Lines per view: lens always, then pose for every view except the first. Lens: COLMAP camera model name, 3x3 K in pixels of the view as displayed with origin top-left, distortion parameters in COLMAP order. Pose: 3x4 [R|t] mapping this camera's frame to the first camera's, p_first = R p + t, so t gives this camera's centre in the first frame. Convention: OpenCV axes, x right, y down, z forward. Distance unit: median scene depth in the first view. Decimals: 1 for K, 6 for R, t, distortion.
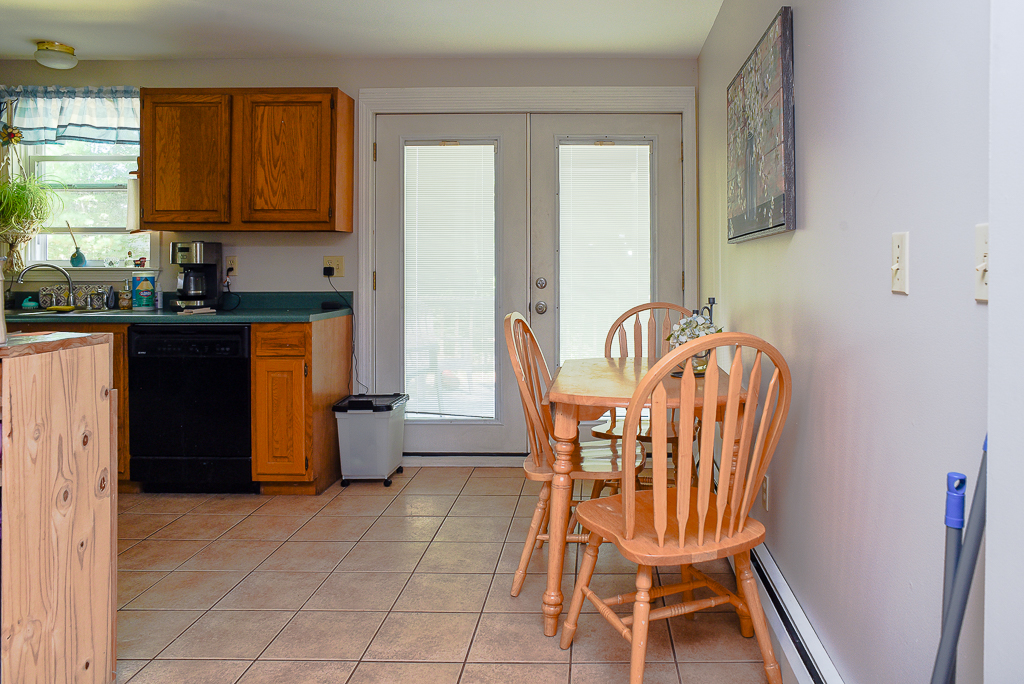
lens RADIAL K [[711.9, 0, 599.9], [0, 711.9, 258.9], [0, 0, 1]] dist [-0.065653, 0.040618]
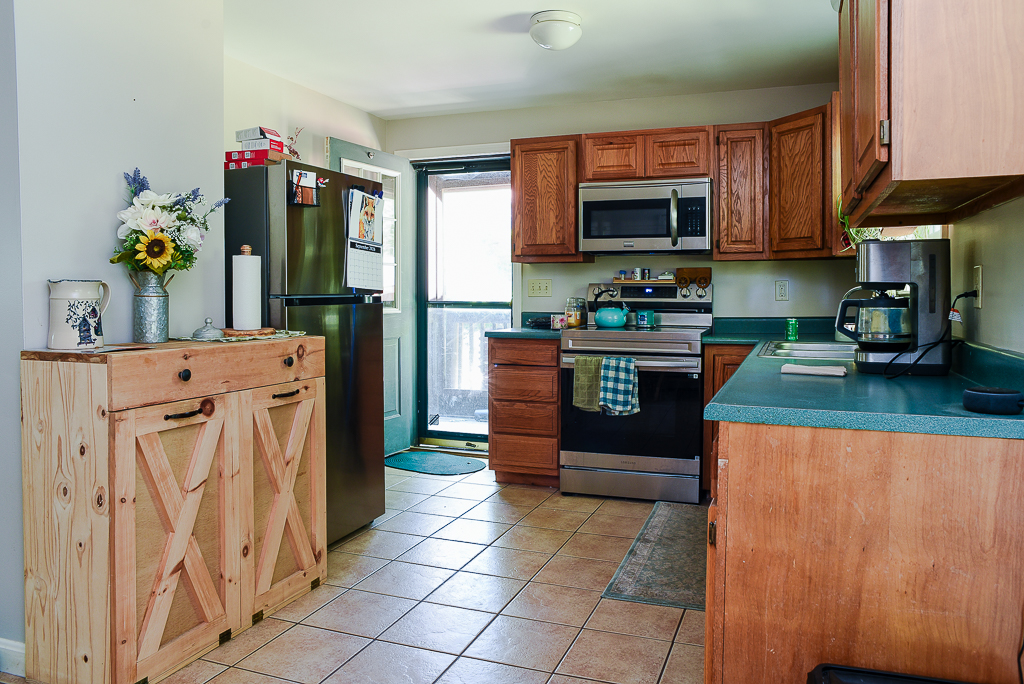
lens RADIAL K [[713.2, 0, 536.7], [0, 713.2, 302.1], [0, 0, 1]] dist [-0.049577, 0.000955]
pose [[-0.333521, 0.015816, -0.942610, 0.014841], [0.007382, 0.999872, 0.014165, 0.010838], [0.942714, -0.002234, -0.333595, 0.946546]]
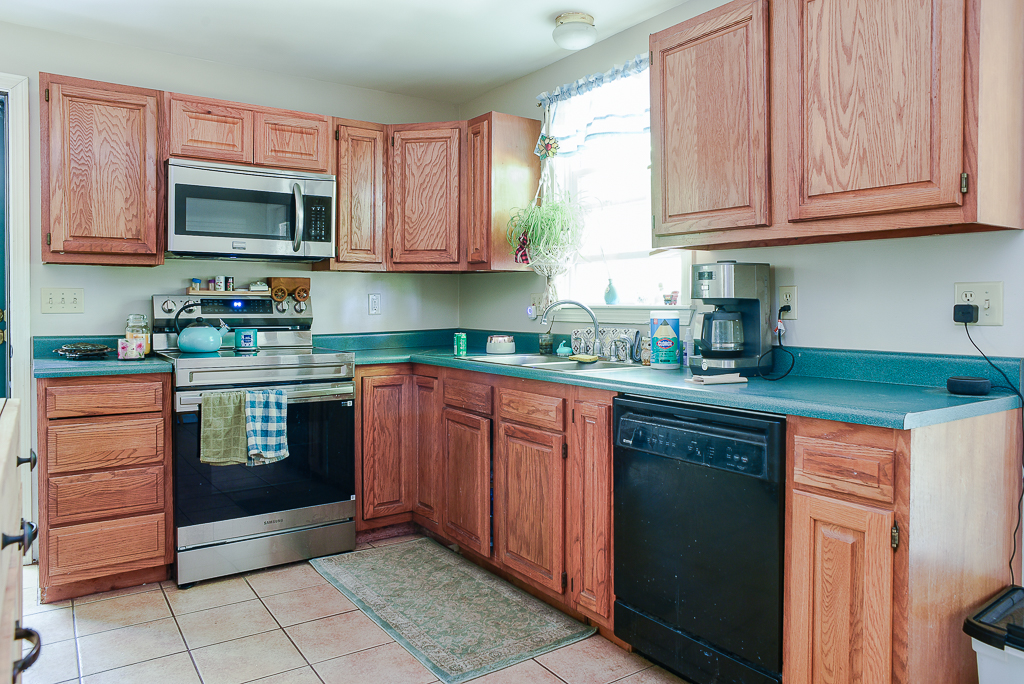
lens RADIAL K [[710.7, 0, 510.3], [0, 710.7, 309.3], [0, 0, 1]] dist [-0.068623, 0.055057]
pose [[0.559460, 0.005692, -0.828838, -0.175441], [0.006033, 0.999922, 0.010940, 0.008367], [0.828835, -0.011121, 0.559382, 0.511057]]
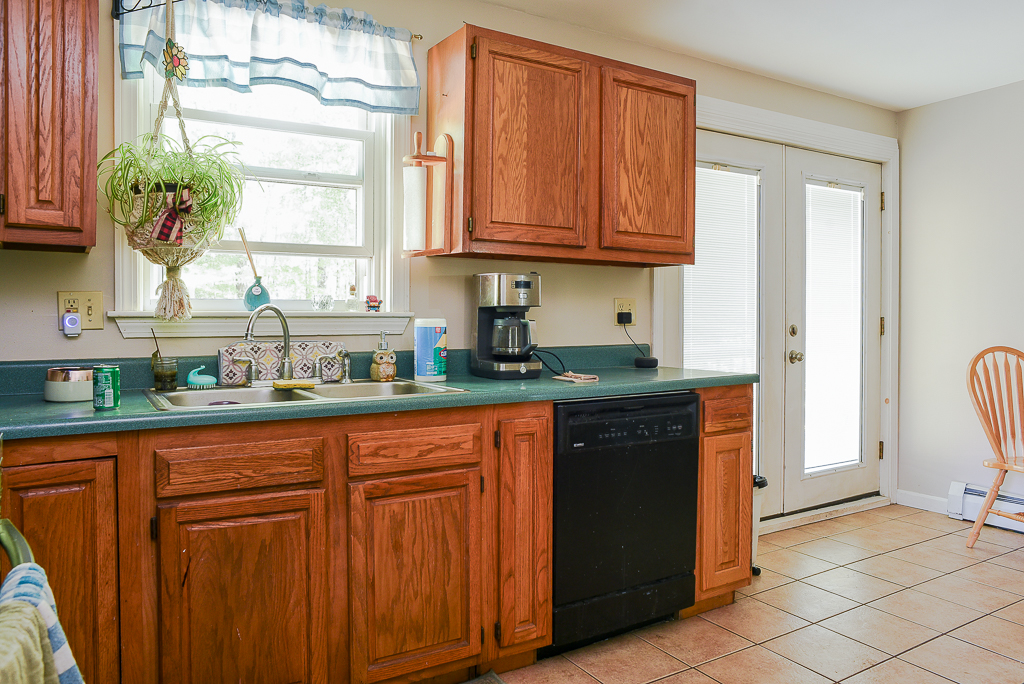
lens RADIAL K [[717.8, 0, 510.6], [0, 717.8, 326.6], [0, 0, 1]] dist [-0.064995, -0.000079]
pose [[0.859475, -0.006905, 0.511131, -0.955080], [-0.006206, 0.999694, 0.023939, 0.009949], [-0.511140, -0.023747, 0.859169, 0.428570]]
